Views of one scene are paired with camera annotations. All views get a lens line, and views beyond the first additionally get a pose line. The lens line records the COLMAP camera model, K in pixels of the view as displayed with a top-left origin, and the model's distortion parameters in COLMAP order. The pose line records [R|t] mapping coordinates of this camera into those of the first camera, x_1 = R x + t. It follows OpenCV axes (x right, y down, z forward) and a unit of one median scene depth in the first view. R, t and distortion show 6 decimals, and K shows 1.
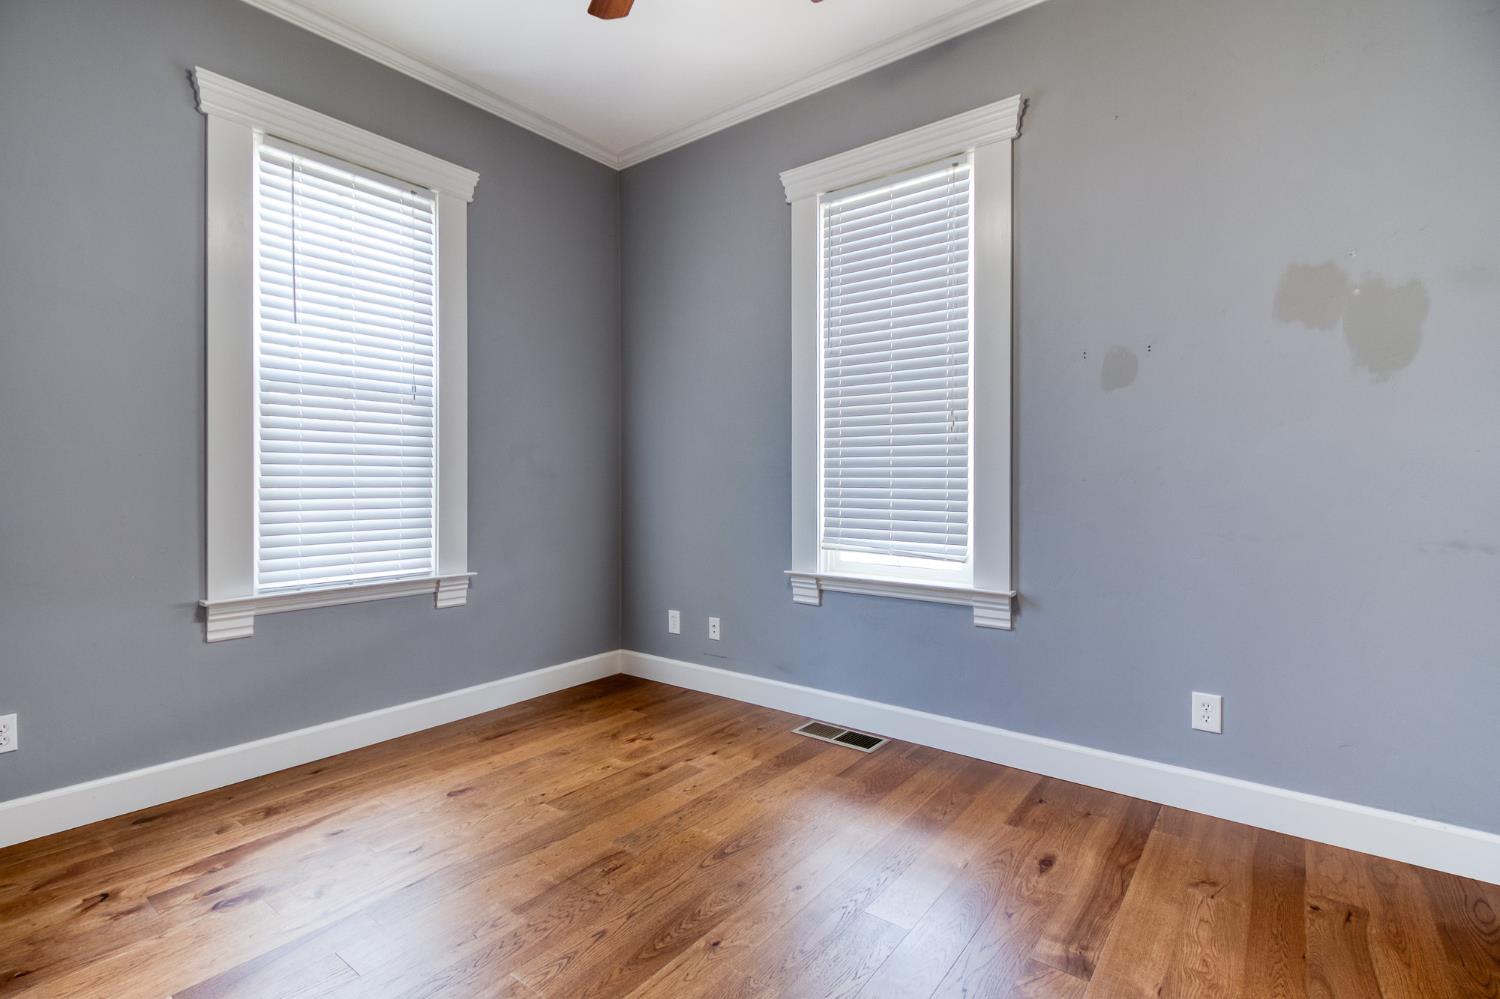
lens RADIAL K [[706.3, 0, 748.4], [0, 706.3, 503.2], [0, 0, 1]] dist [0.015870, -0.008300]
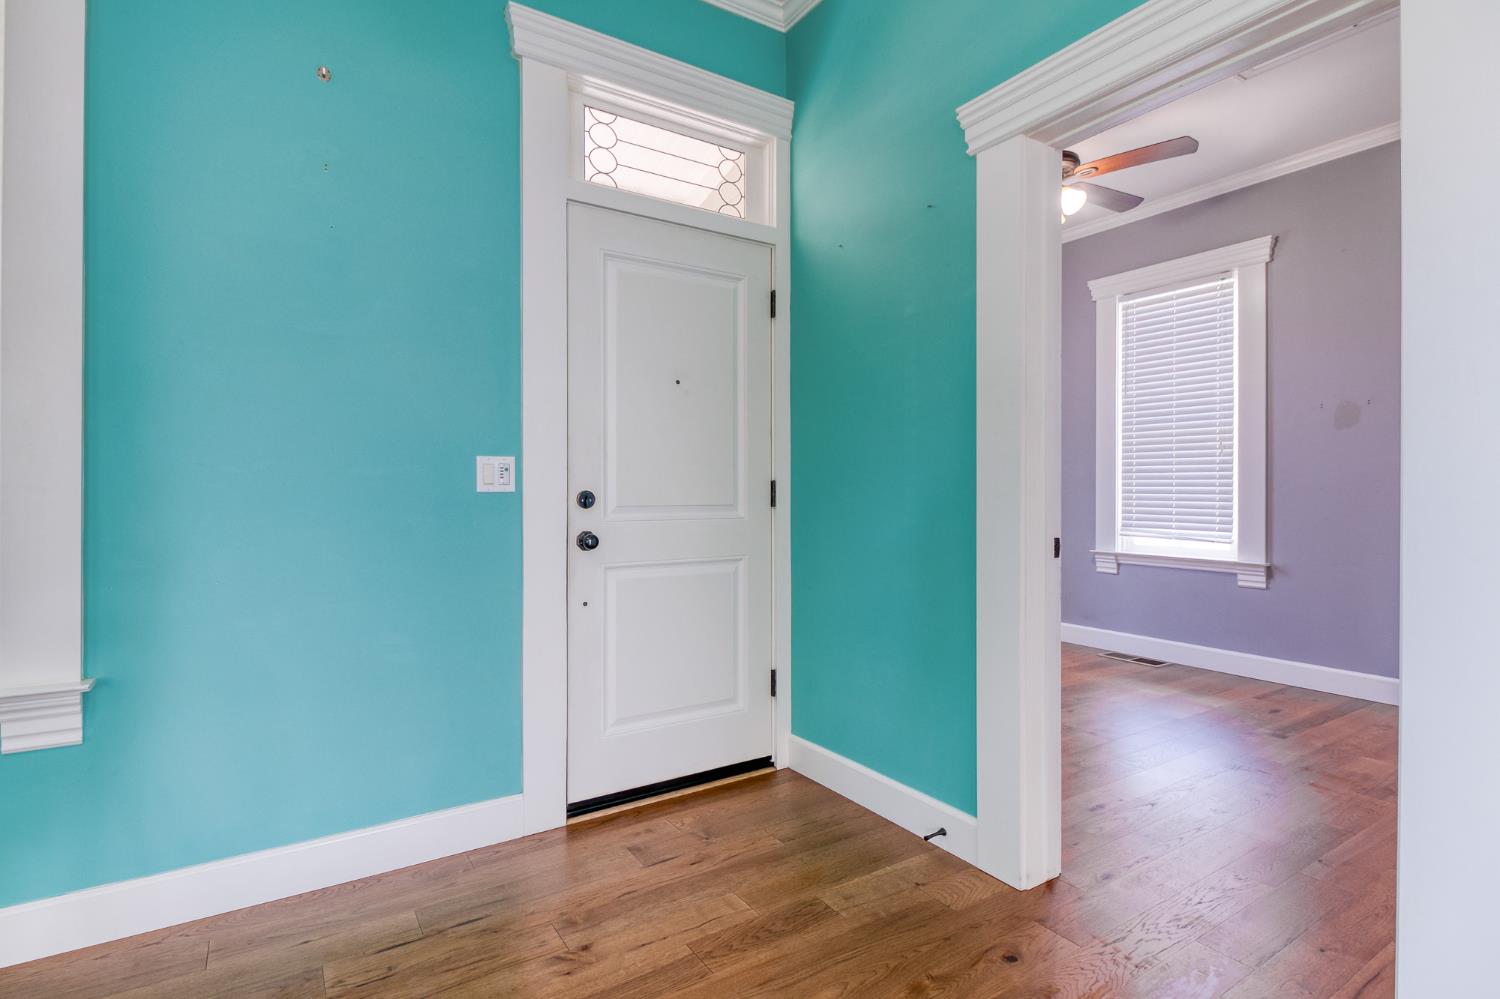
lens RADIAL K [[706.3, 0, 744.3], [0, 706.3, 506.3], [0, 0, 1]] dist [0.015870, -0.008300]
pose [[0.940859, -0.007439, -0.338716, -0.152112], [0.018031, 0.999442, 0.028135, -0.055825], [0.338317, -0.032578, 0.940468, -0.756164]]
